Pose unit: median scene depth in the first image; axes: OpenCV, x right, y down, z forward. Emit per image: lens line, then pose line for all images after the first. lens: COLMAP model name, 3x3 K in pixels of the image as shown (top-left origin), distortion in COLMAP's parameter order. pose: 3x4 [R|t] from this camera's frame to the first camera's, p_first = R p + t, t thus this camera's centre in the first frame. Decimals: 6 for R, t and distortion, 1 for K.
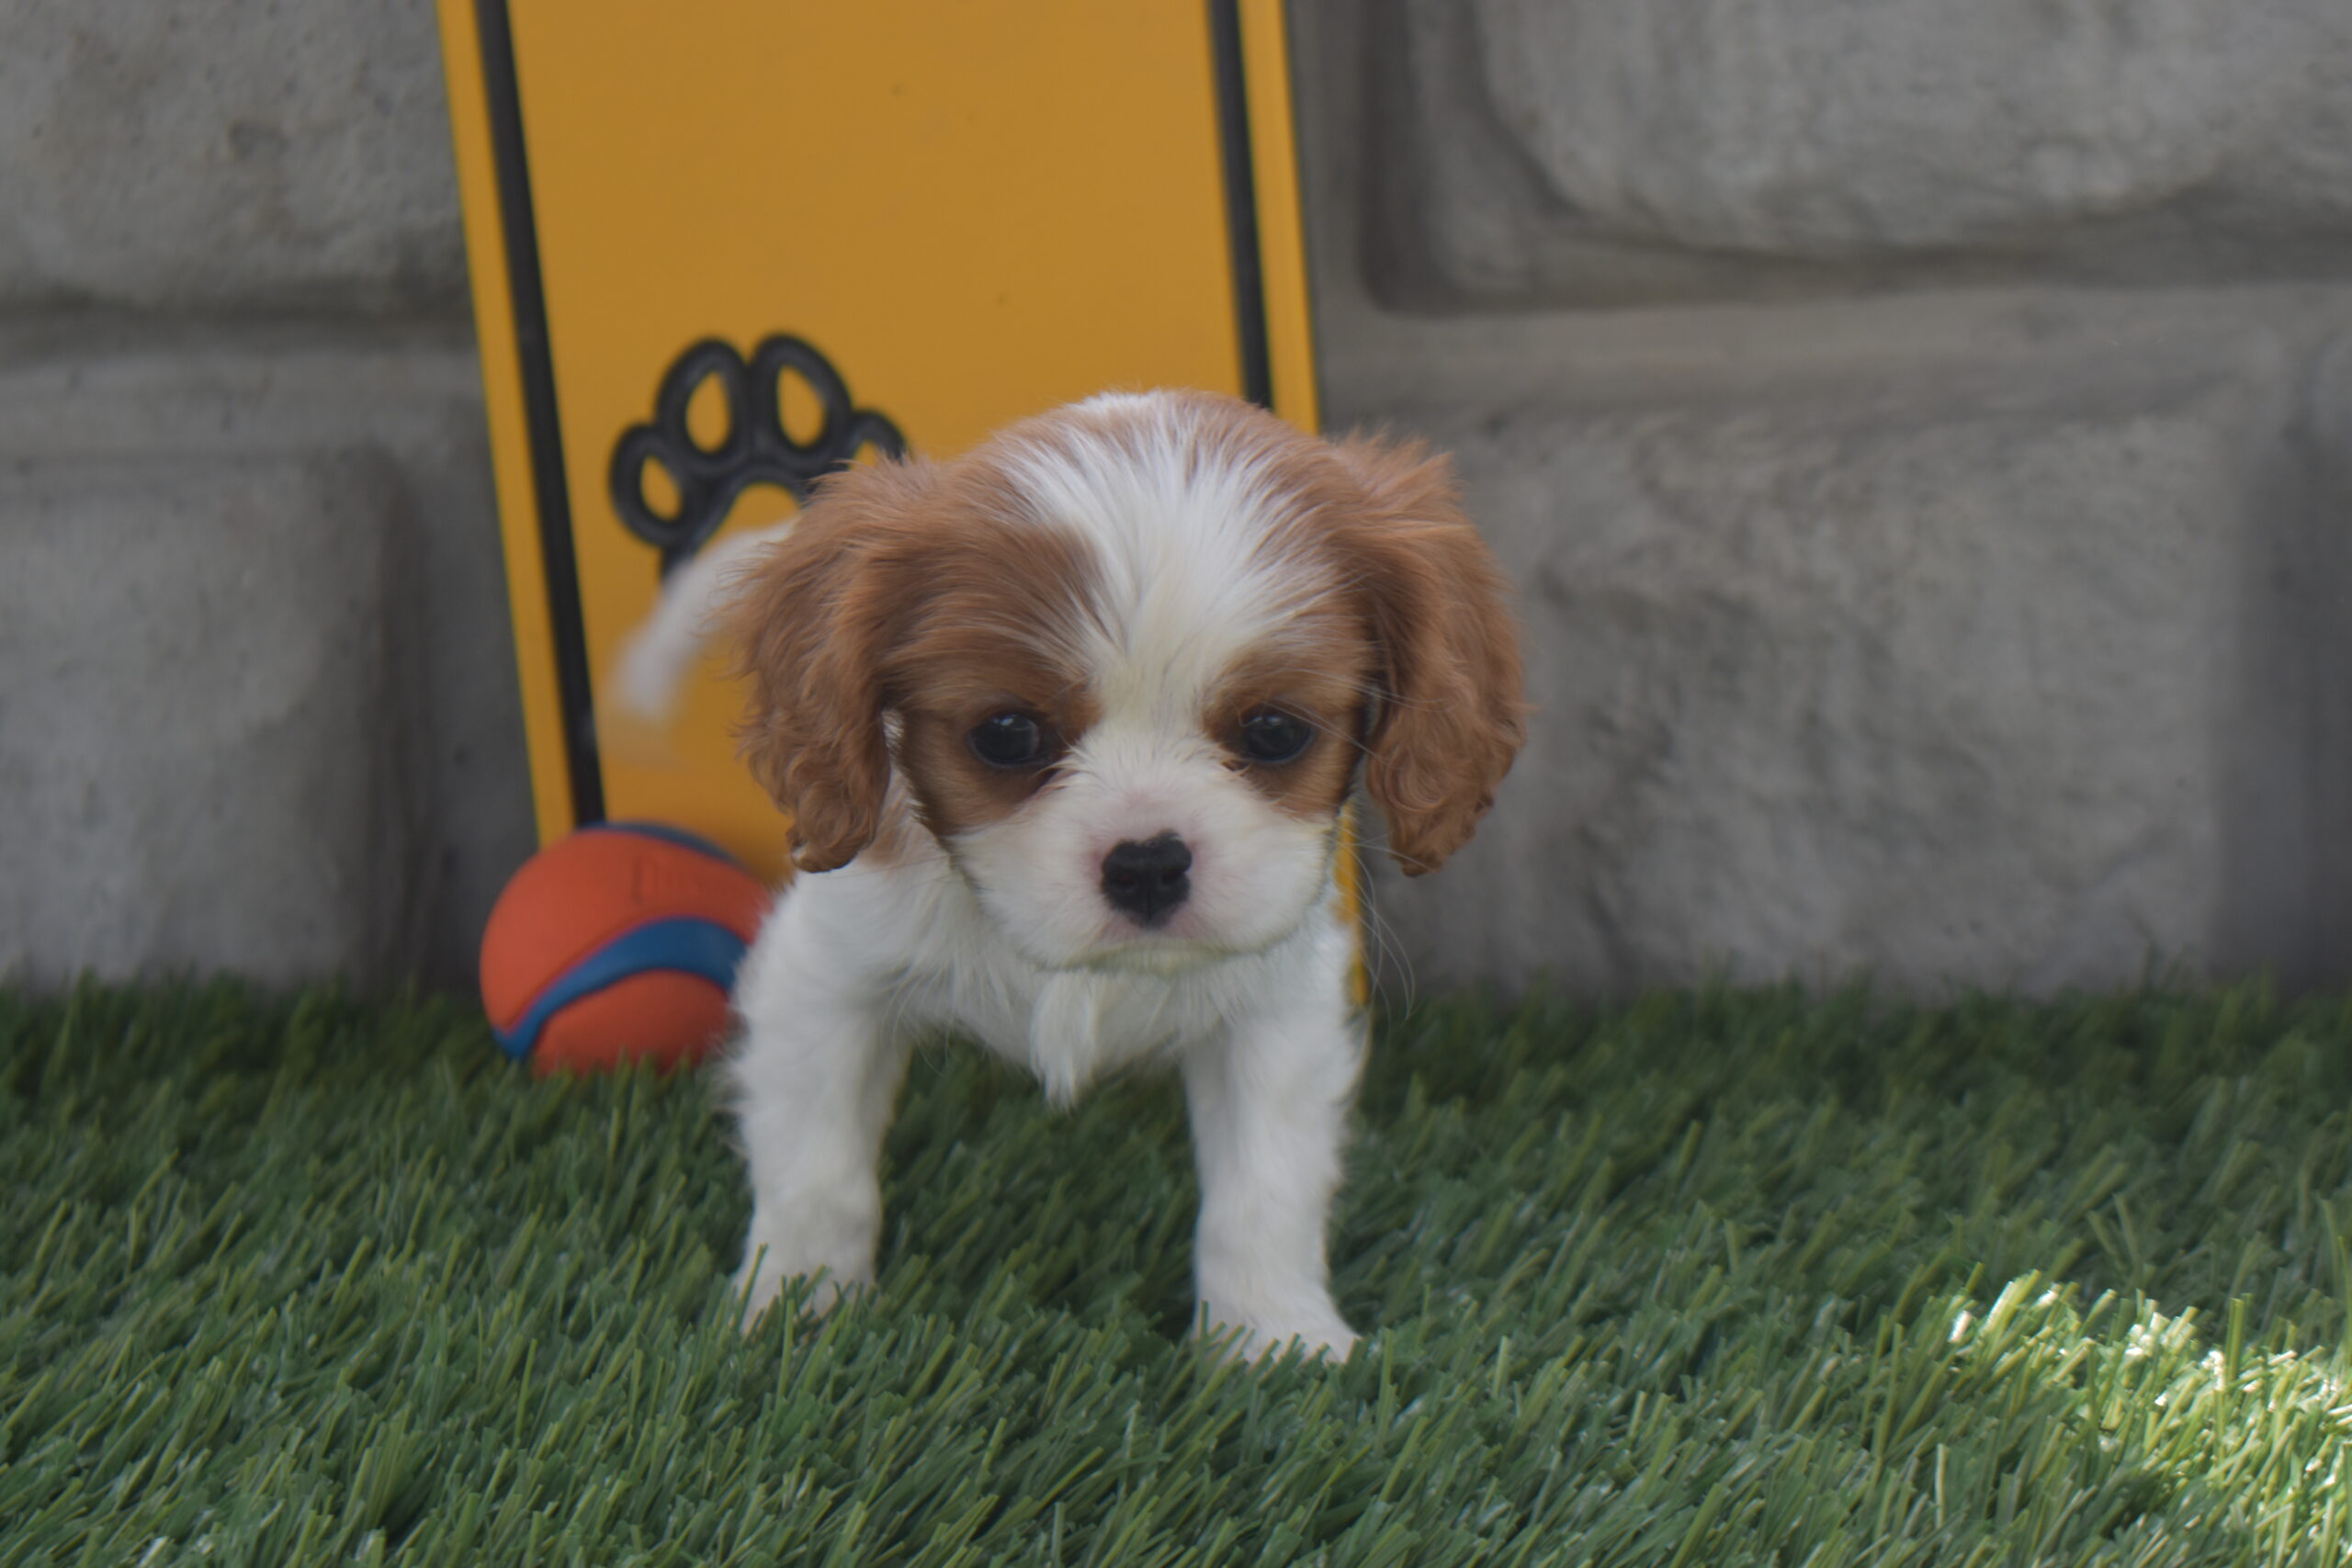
lens RADIAL K [[5141.1, 0, 1183.0], [0, 5141.1, 835.7], [0, 0, 1]] dist [0.035908, 0.166068]
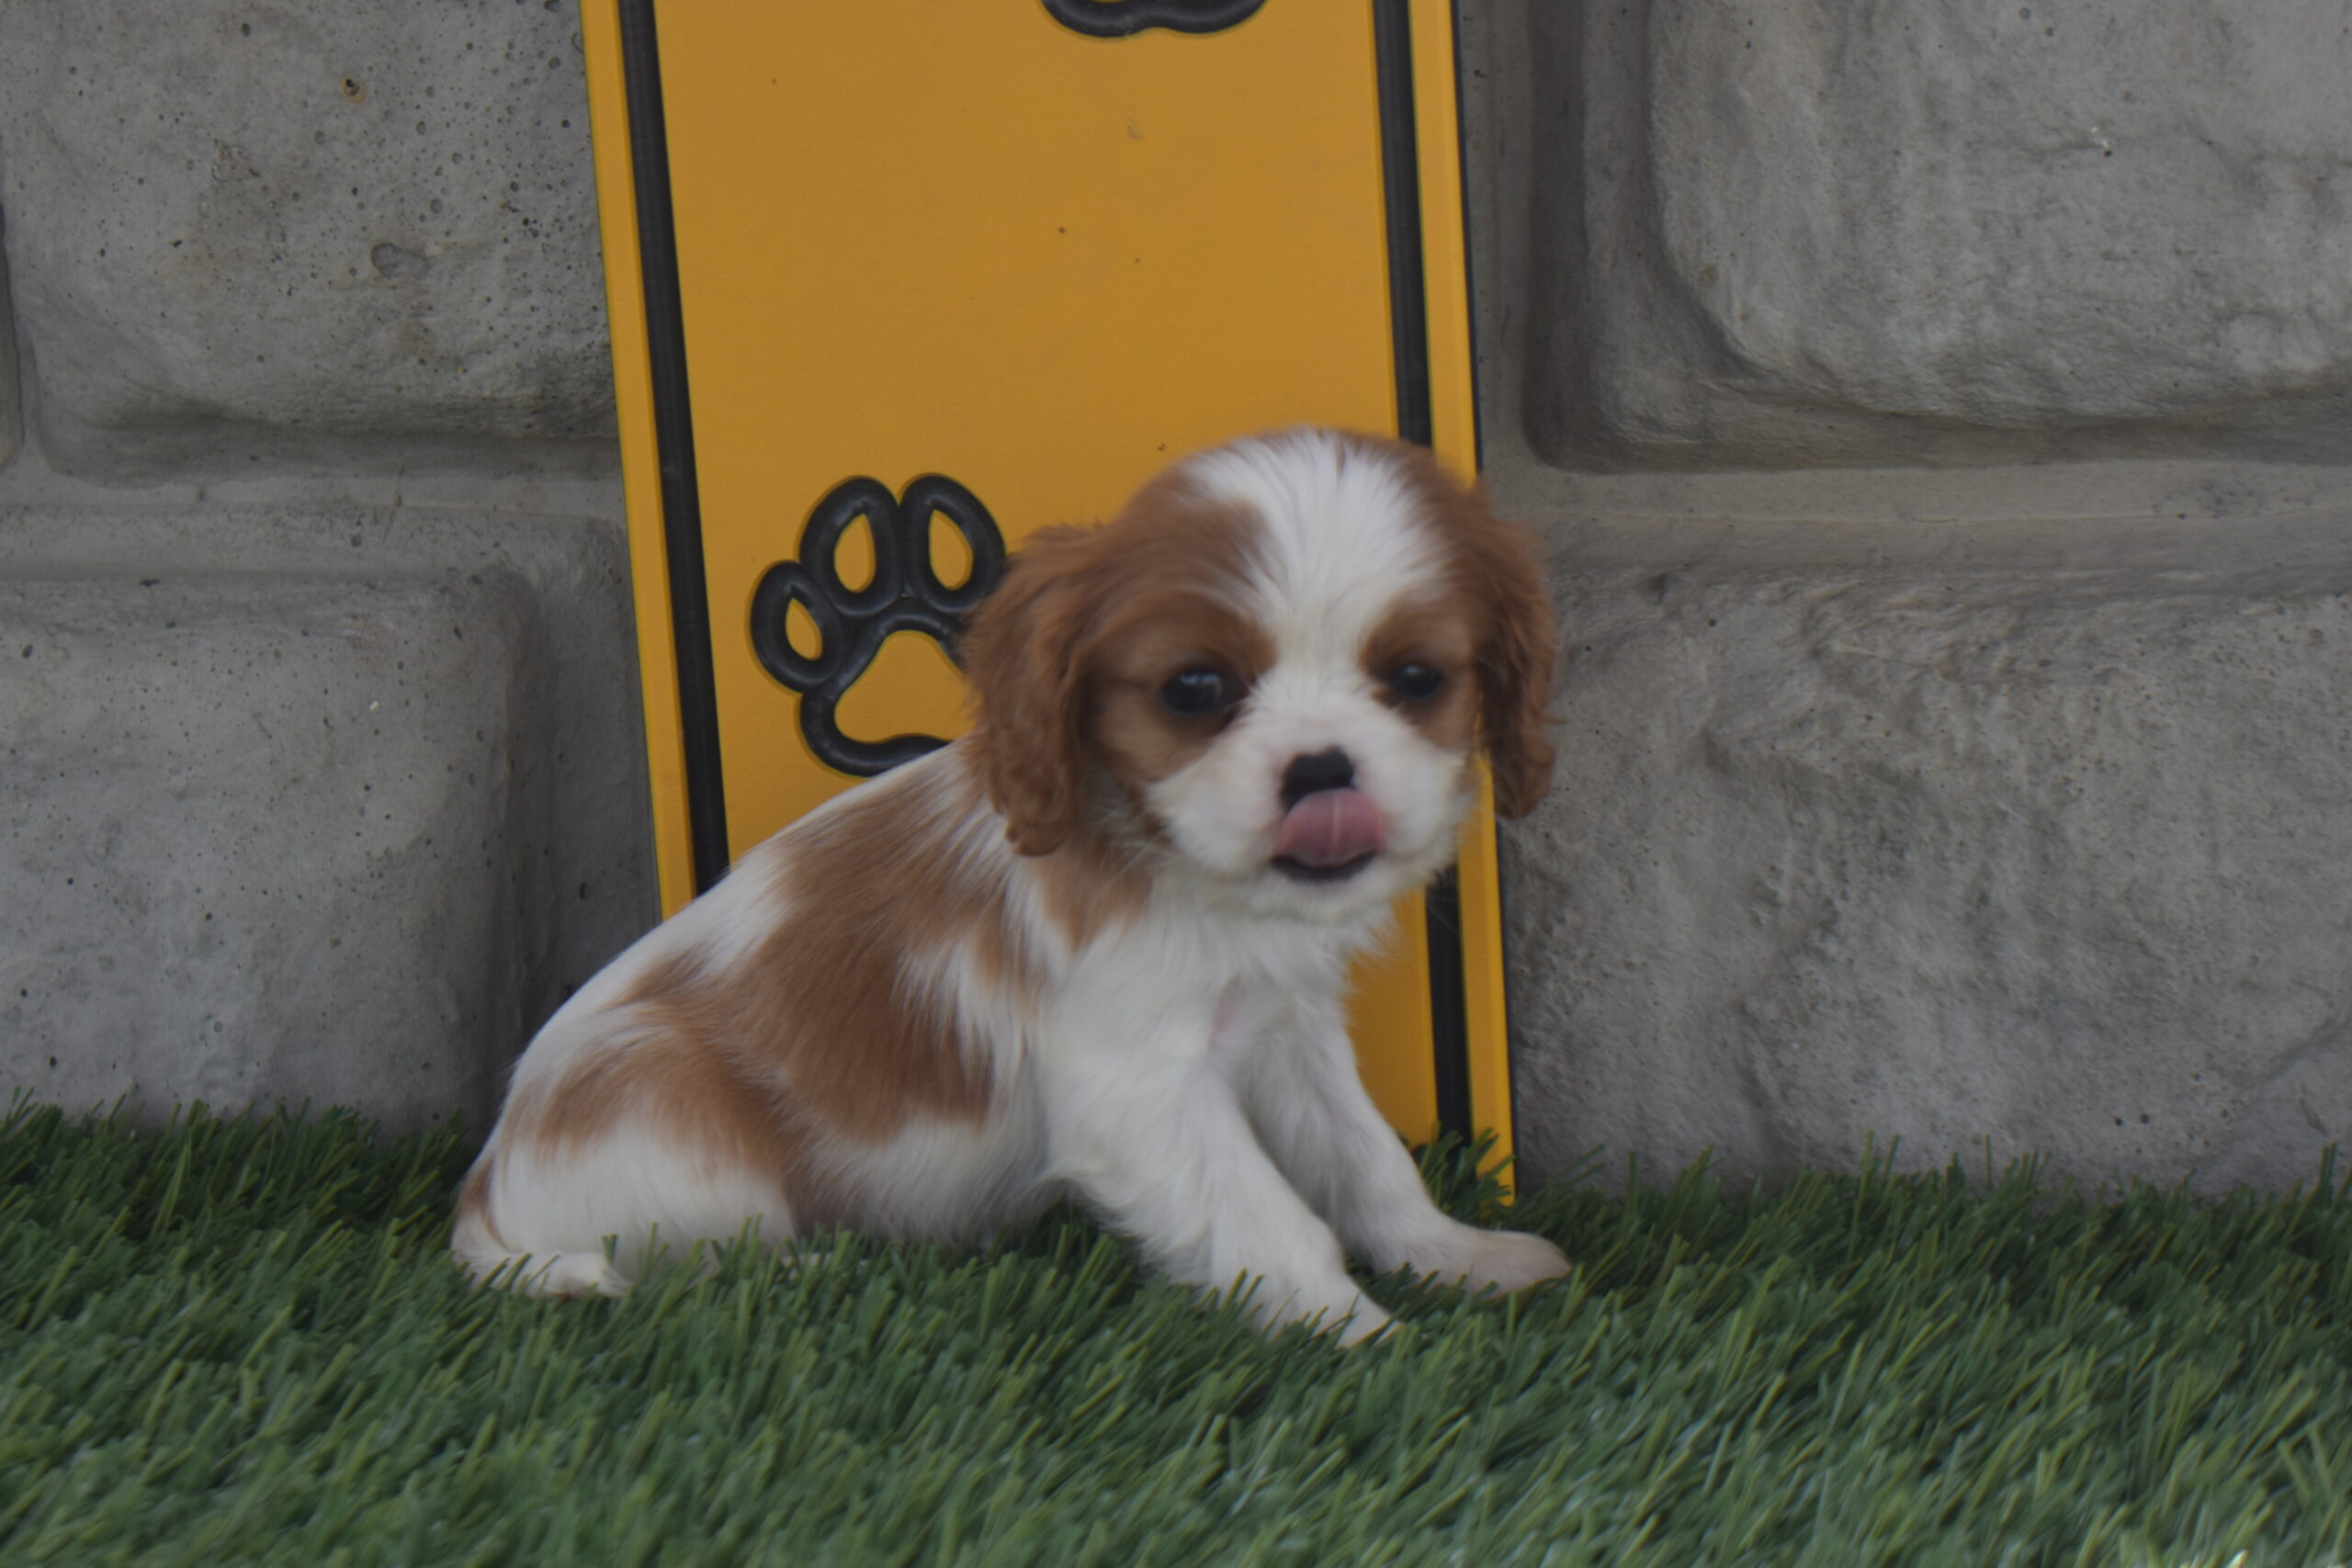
lens RADIAL K [[5141.1, 0, 1183.0], [0, 5141.1, 835.7], [0, 0, 1]] dist [0.035908, 0.166068]
pose [[0.999496, 0.028731, -0.013473, -0.015356], [-0.028941, 0.999459, -0.015629, -0.015289], [0.013017, 0.016011, 0.999787, 0.027878]]
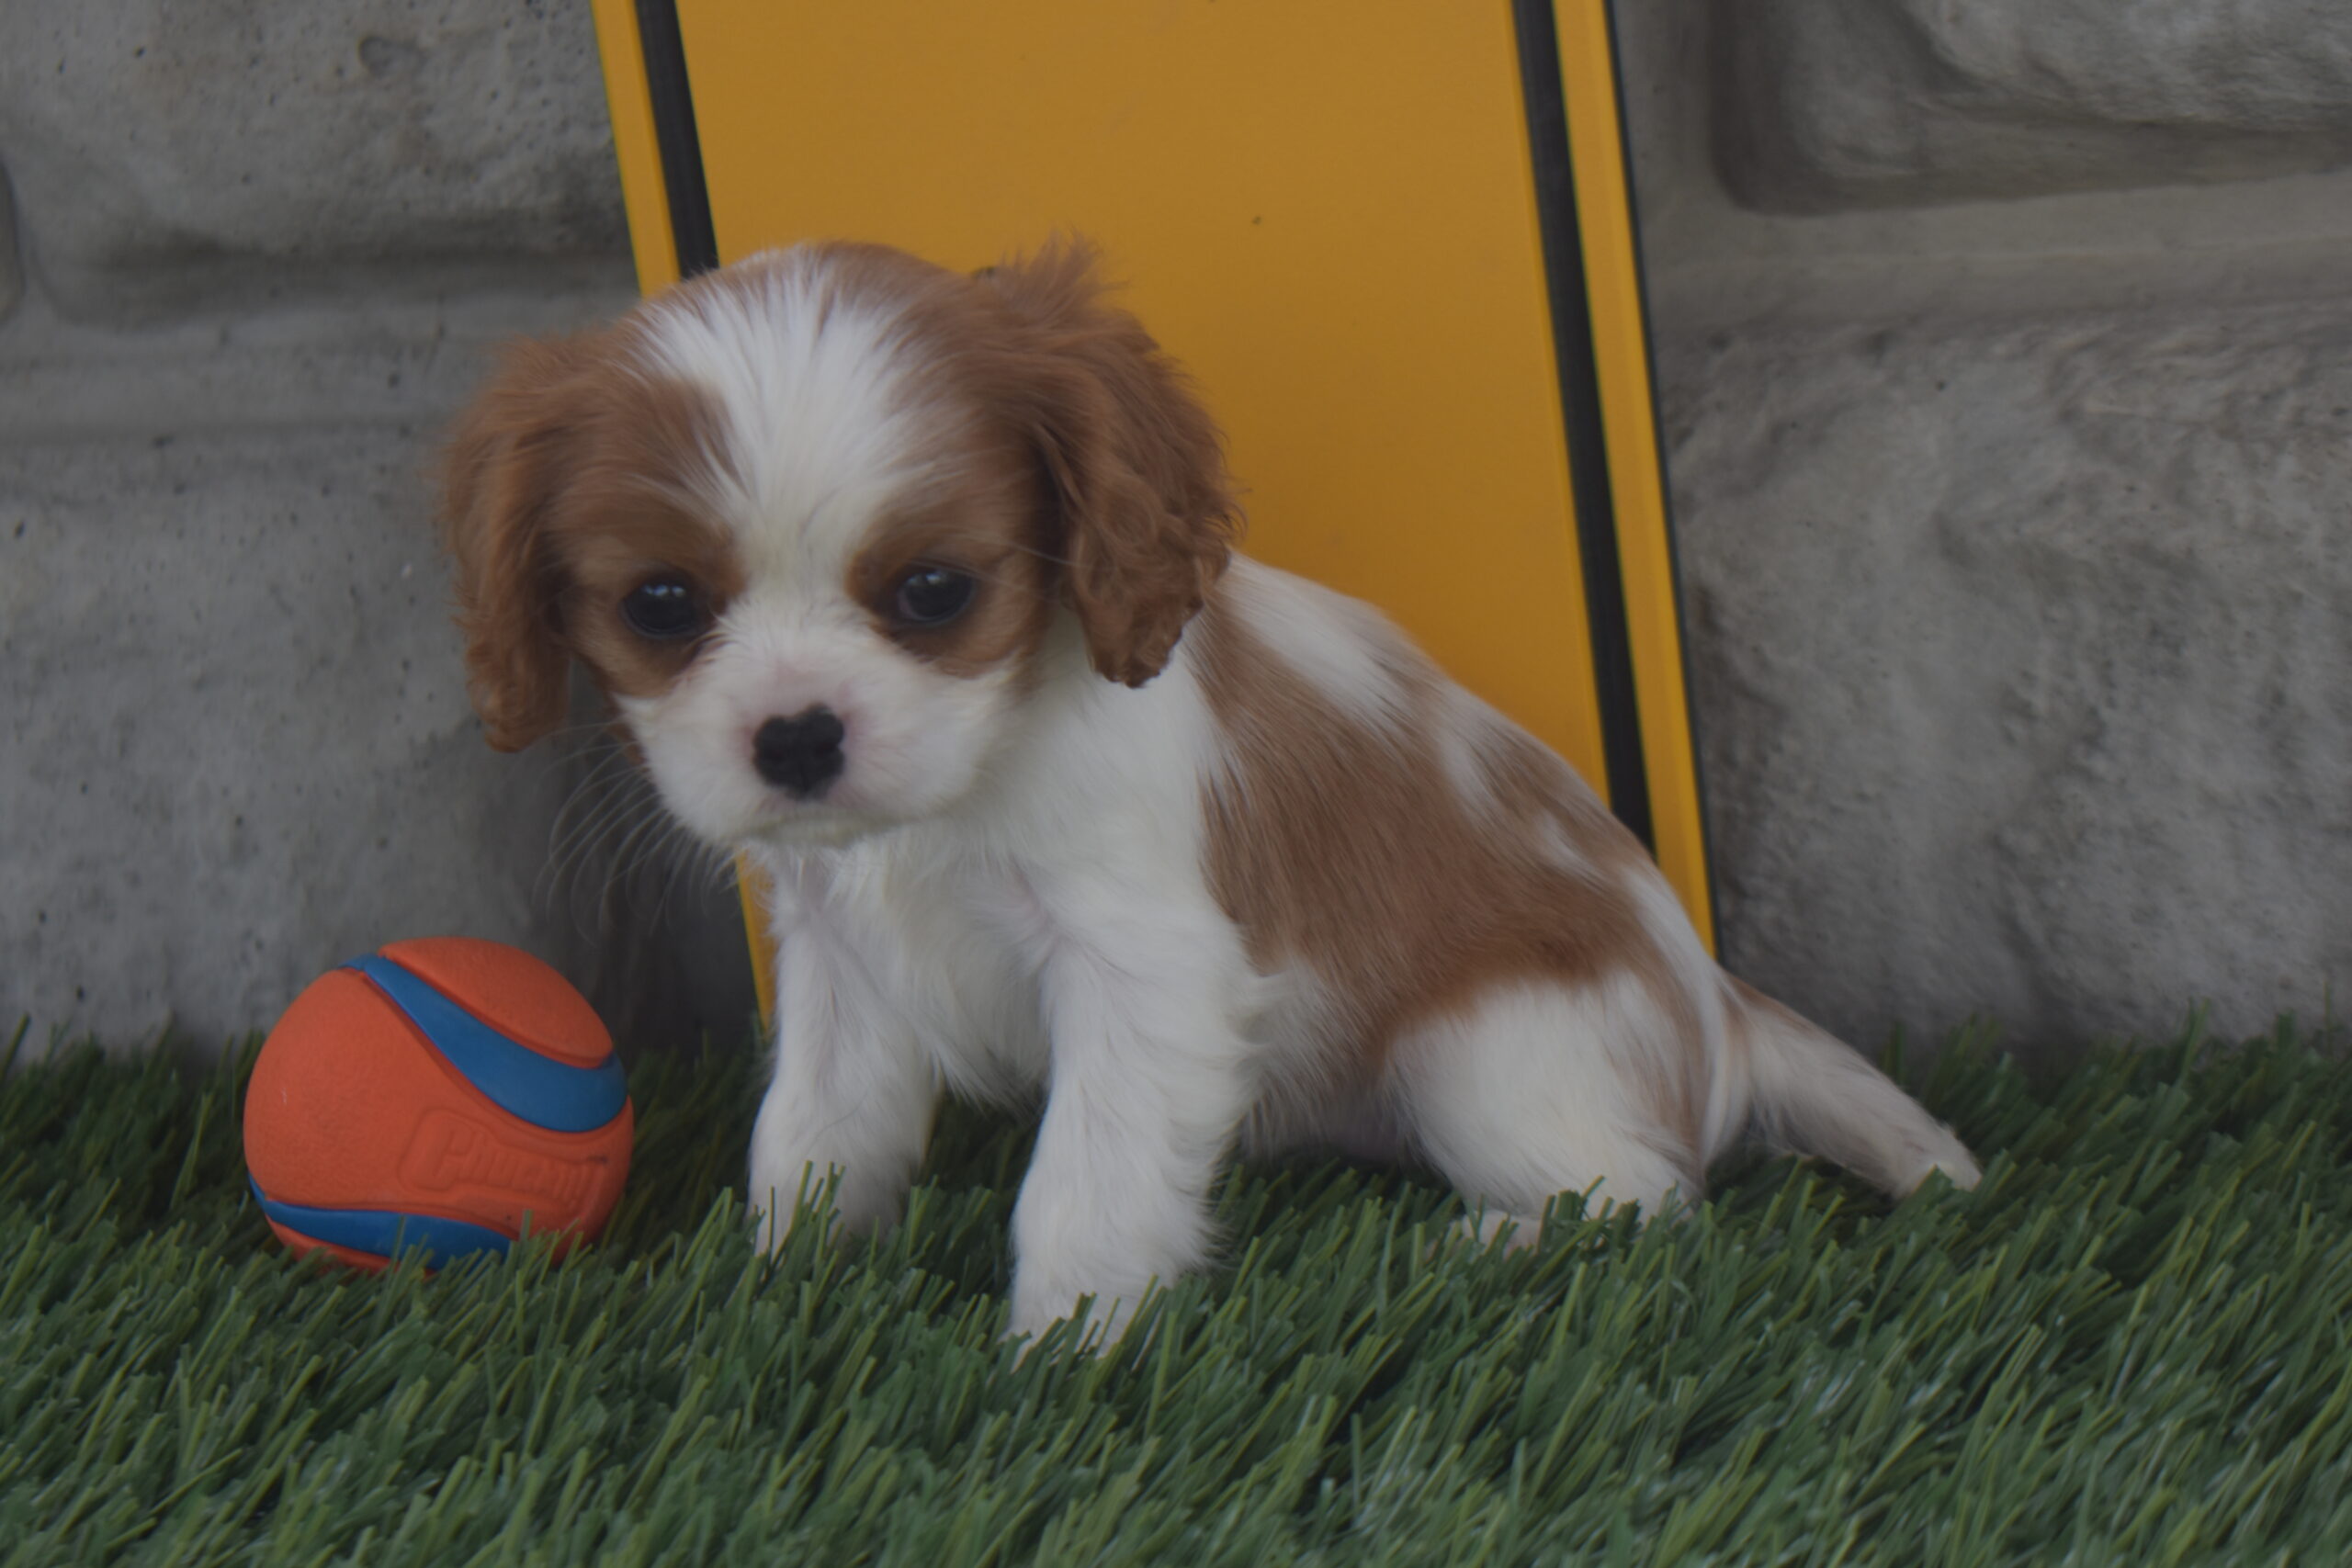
lens RADIAL K [[5141.1, 0, 1183.0], [0, 5141.1, 835.7], [0, 0, 1]] dist [0.035908, 0.166068]
pose [[0.994842, -0.022514, -0.098909, 0.031110], [0.025774, 0.999162, 0.031809, -0.031721], [0.098110, -0.034194, 0.994588, 0.175251]]
